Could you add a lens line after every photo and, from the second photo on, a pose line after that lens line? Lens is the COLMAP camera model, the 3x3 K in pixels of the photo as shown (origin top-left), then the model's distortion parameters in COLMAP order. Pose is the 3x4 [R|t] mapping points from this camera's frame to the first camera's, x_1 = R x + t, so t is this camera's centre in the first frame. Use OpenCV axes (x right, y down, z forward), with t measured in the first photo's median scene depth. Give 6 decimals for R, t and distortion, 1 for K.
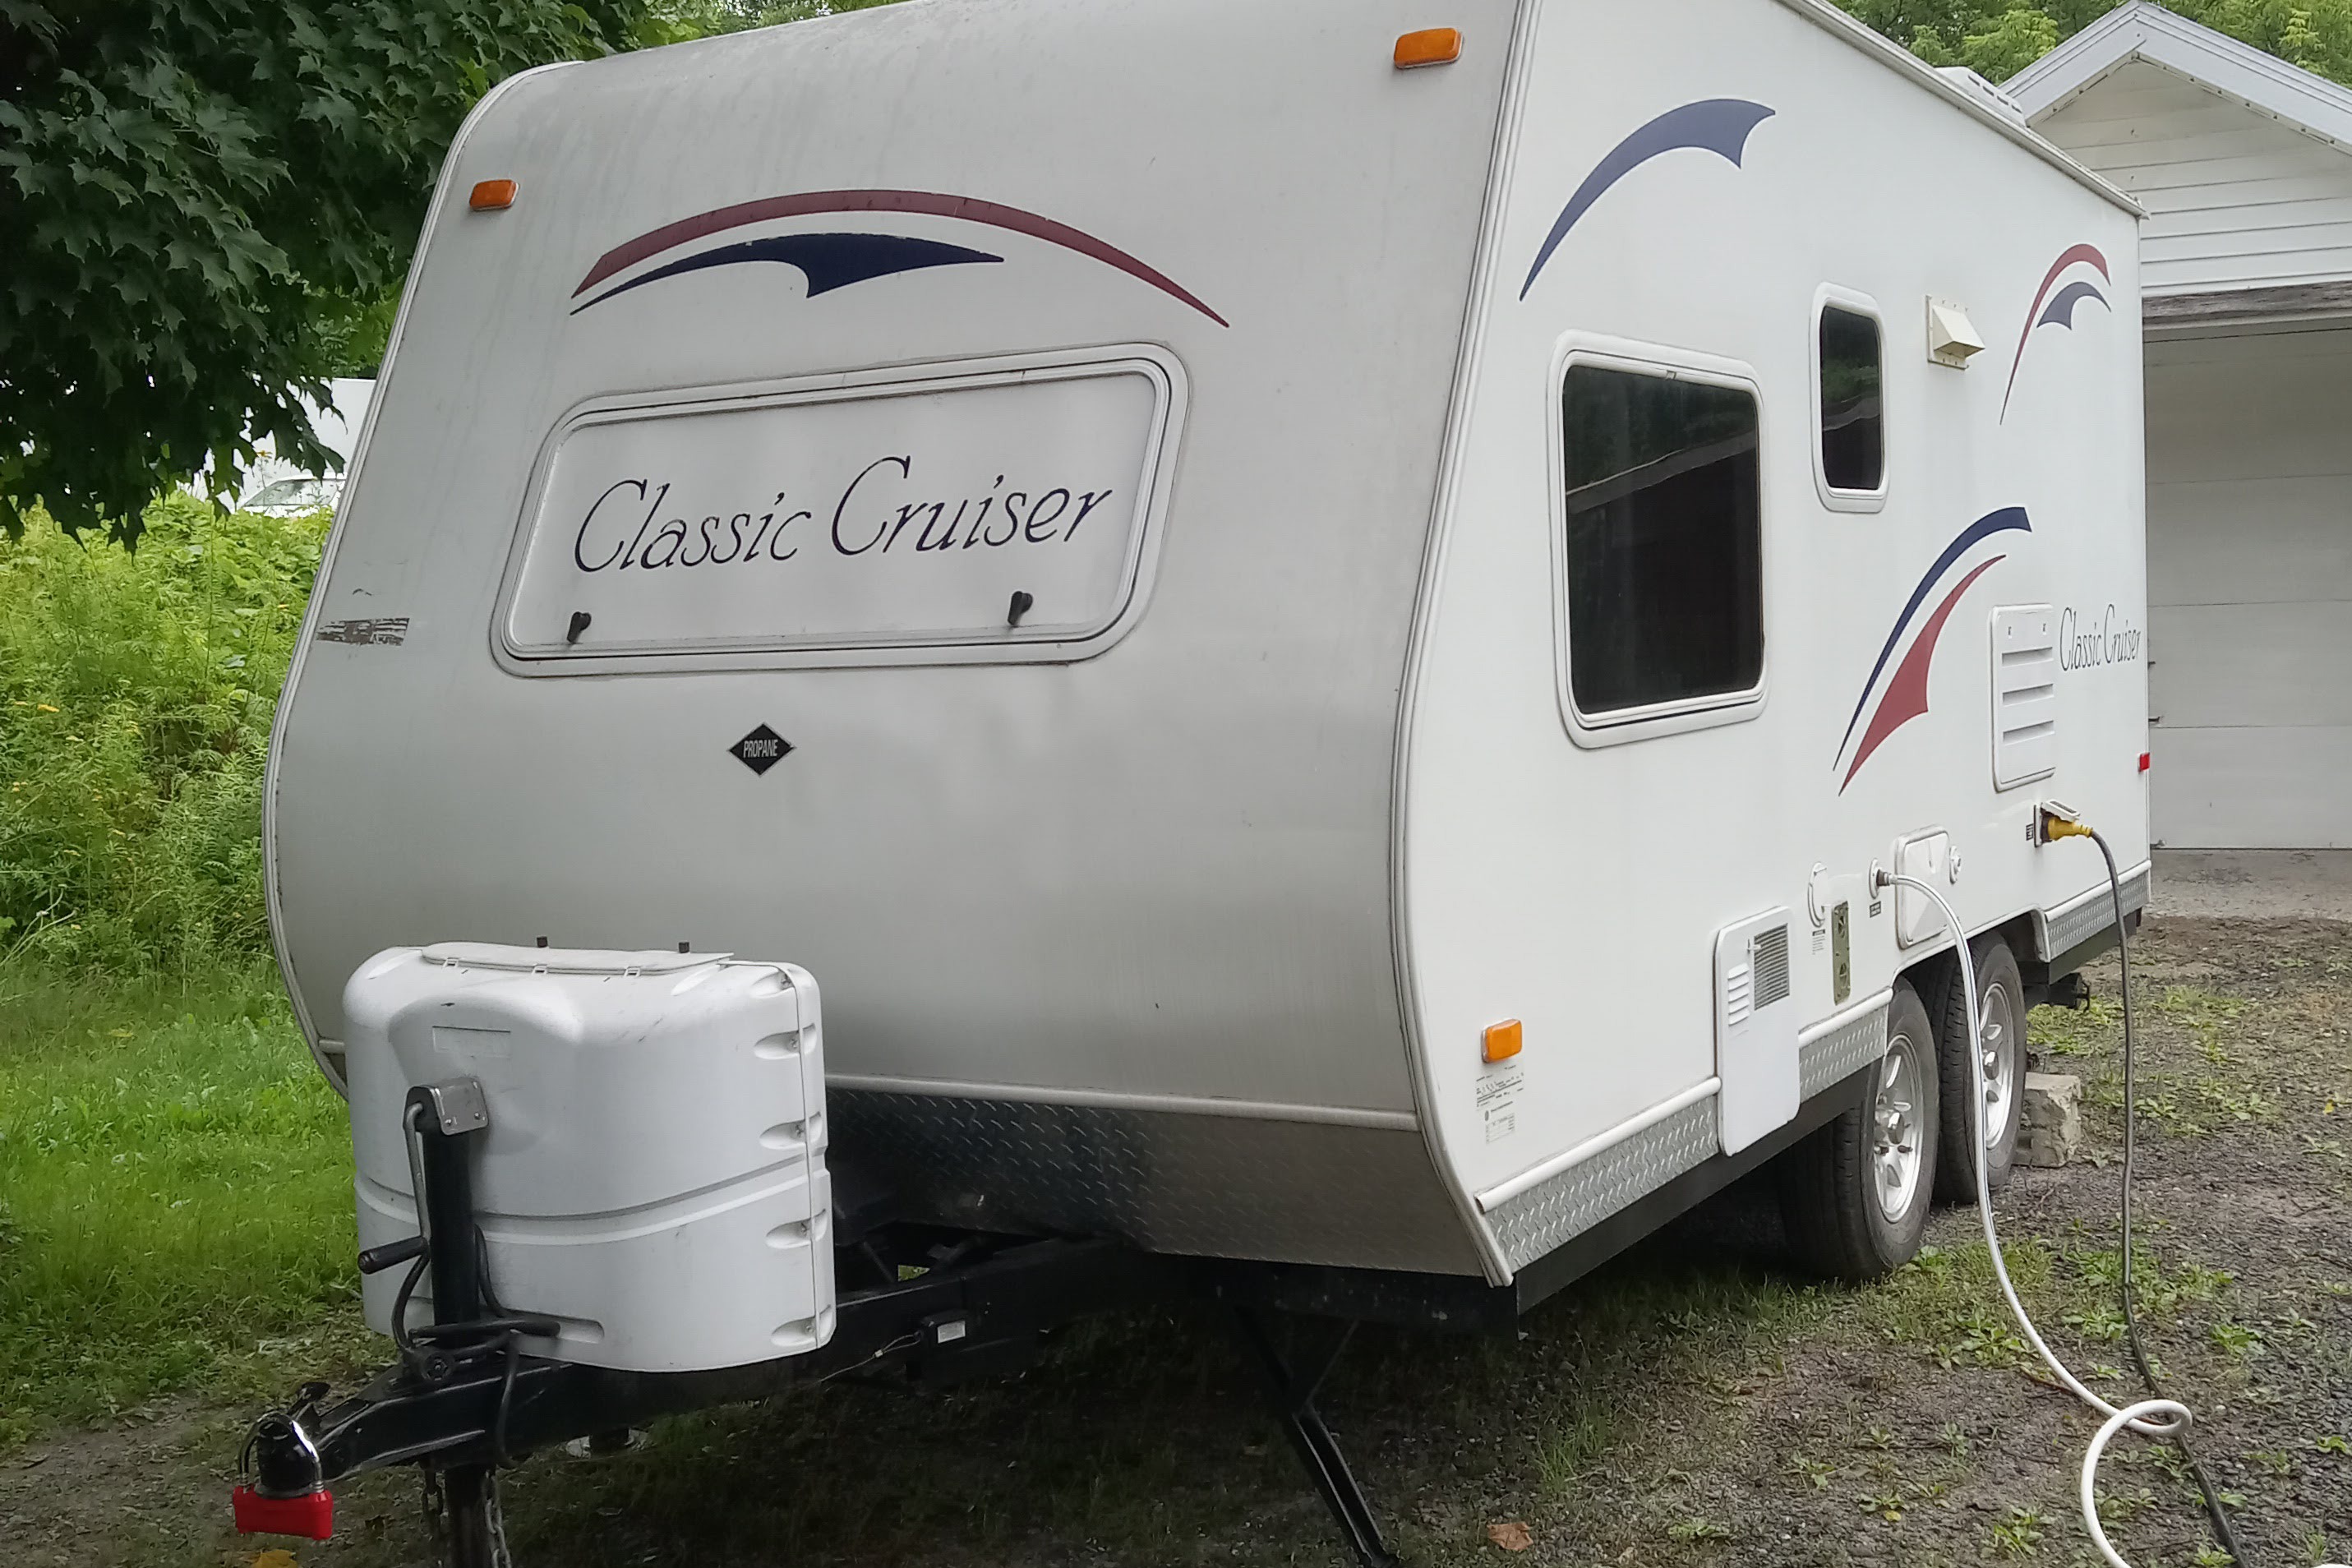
lens RADIAL K [[2598.9, 0, 1362.2], [0, 2598.9, 775.1], [0, 0, 1]] dist [-0.012498, -0.037117]
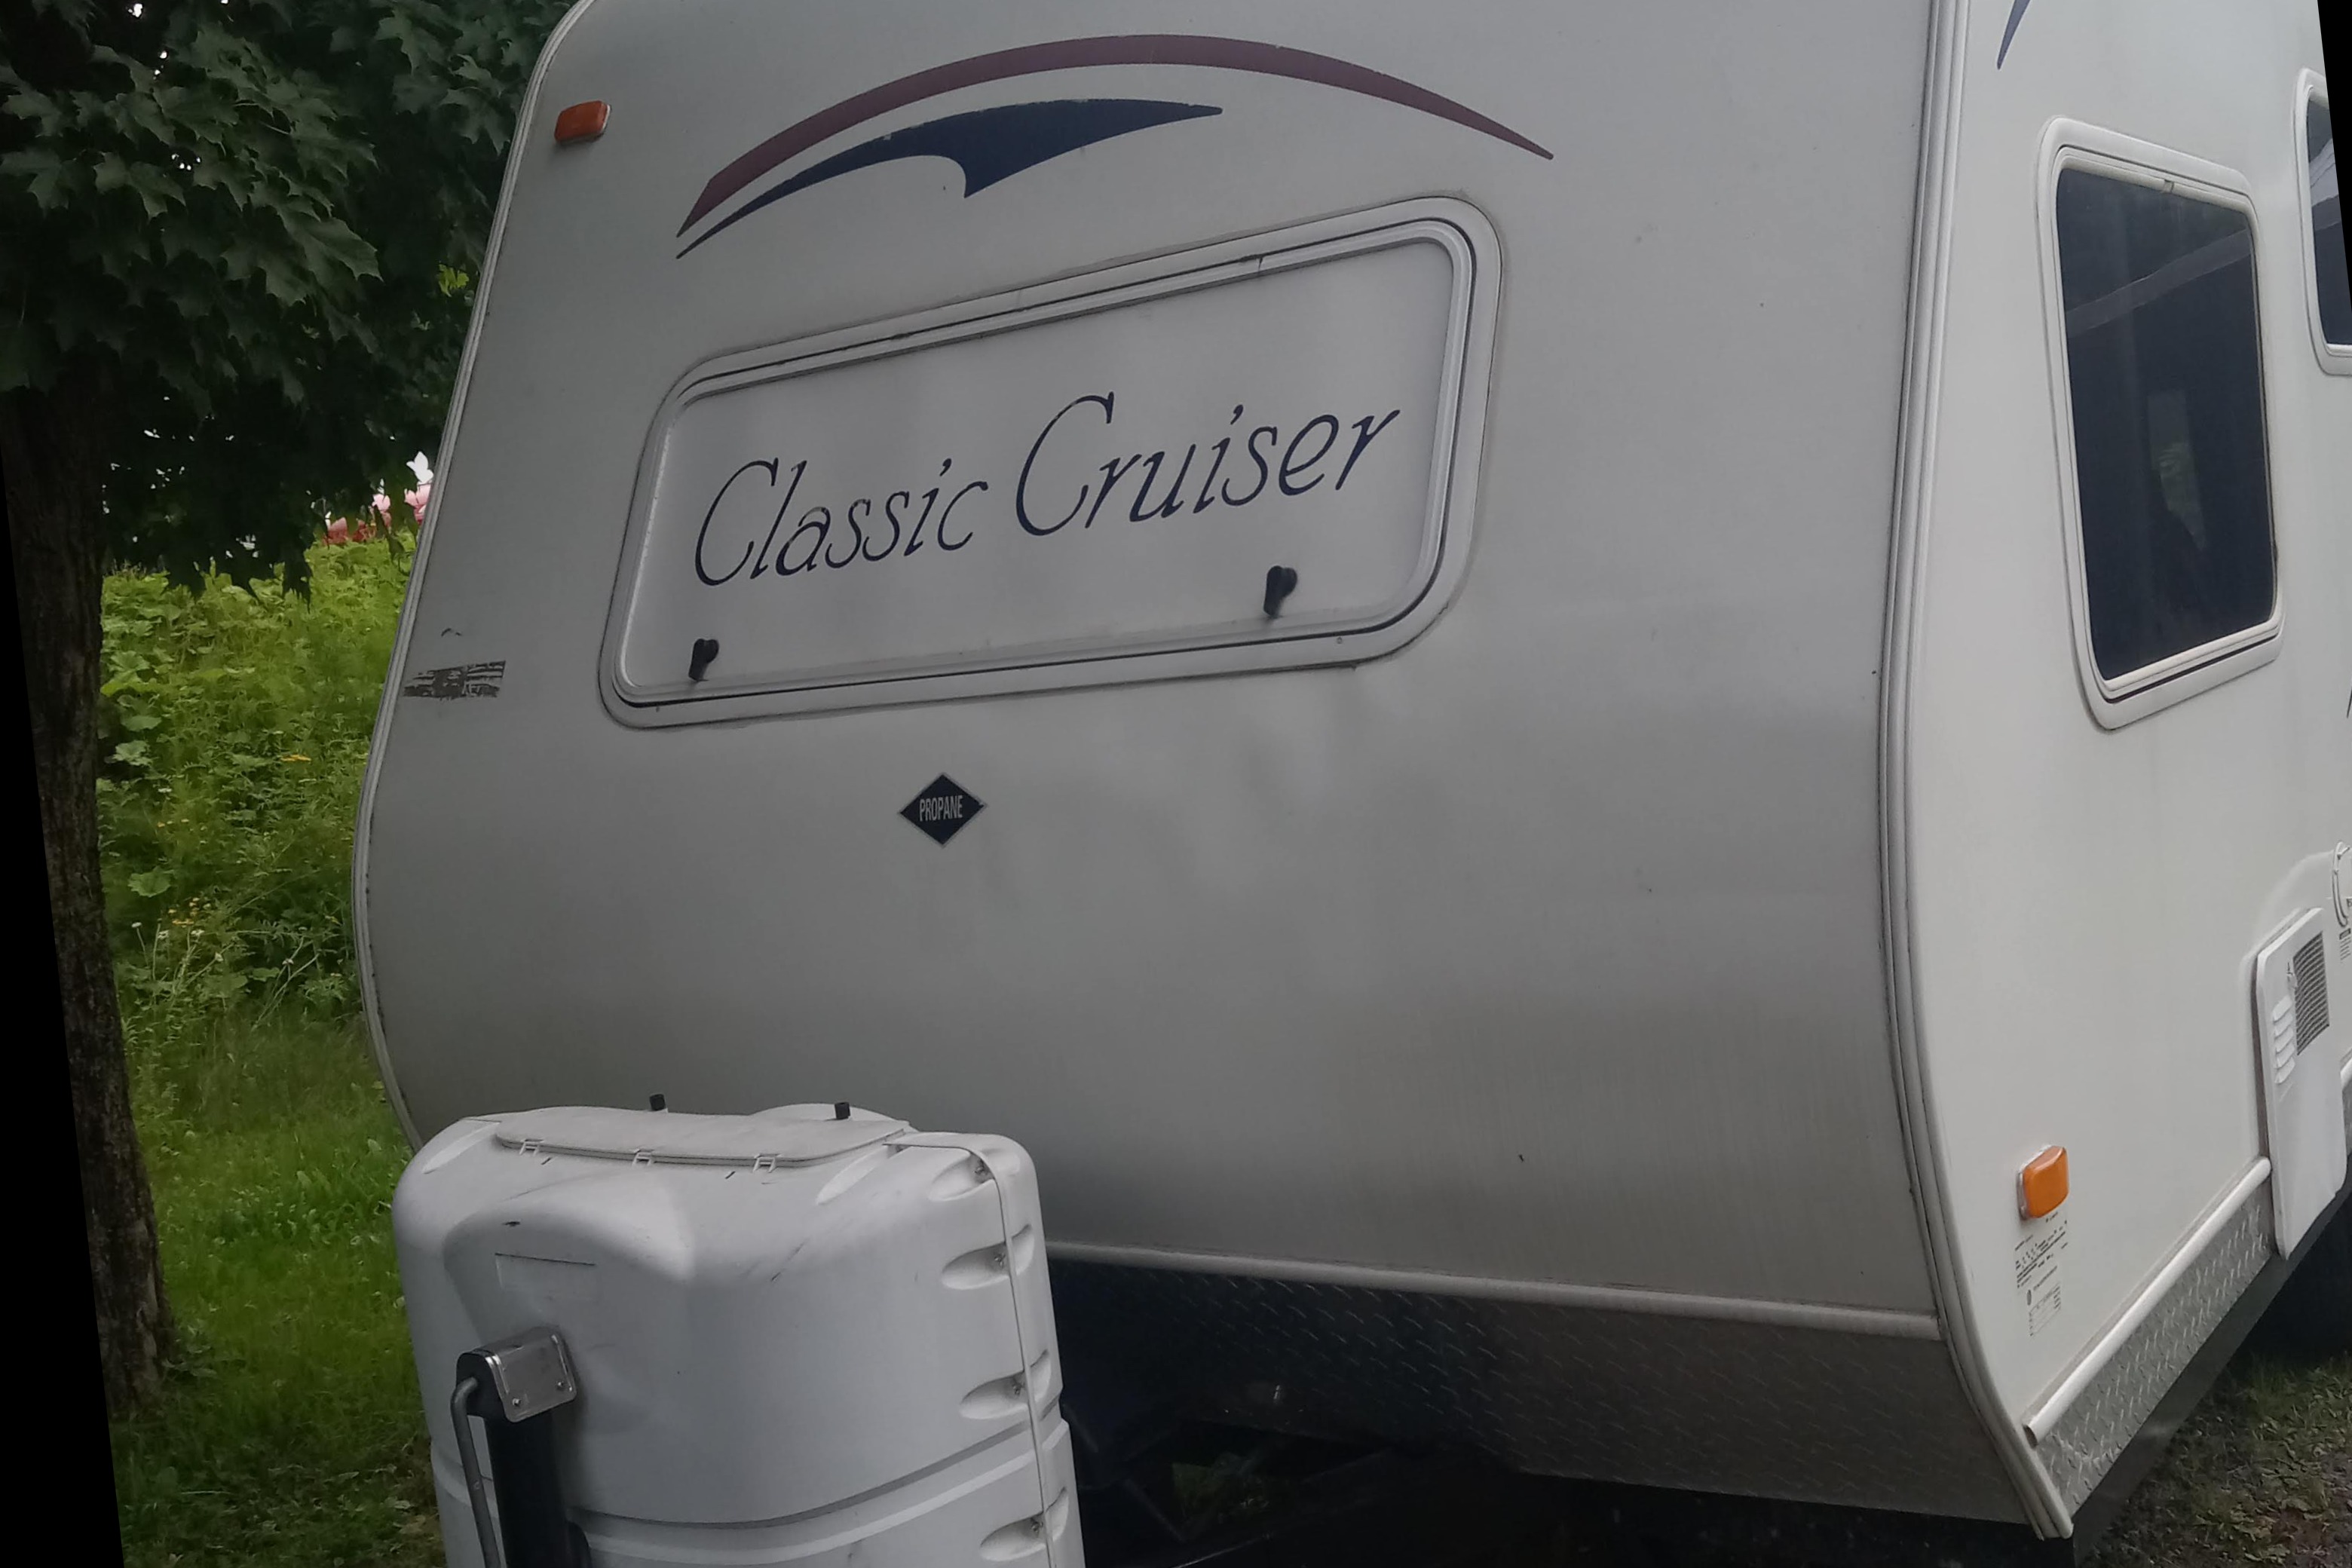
lens RADIAL K [[2391.8, 0, 1197.3], [0, 2391.8, 787.6], [0, 0, 1]] dist [-0.001601, 0.022410]
pose [[0.985730, -0.065540, -0.155048, -0.055317], [0.069616, 0.997353, 0.021004, -0.025355], [0.153261, -0.031498, 0.987684, 0.345476]]
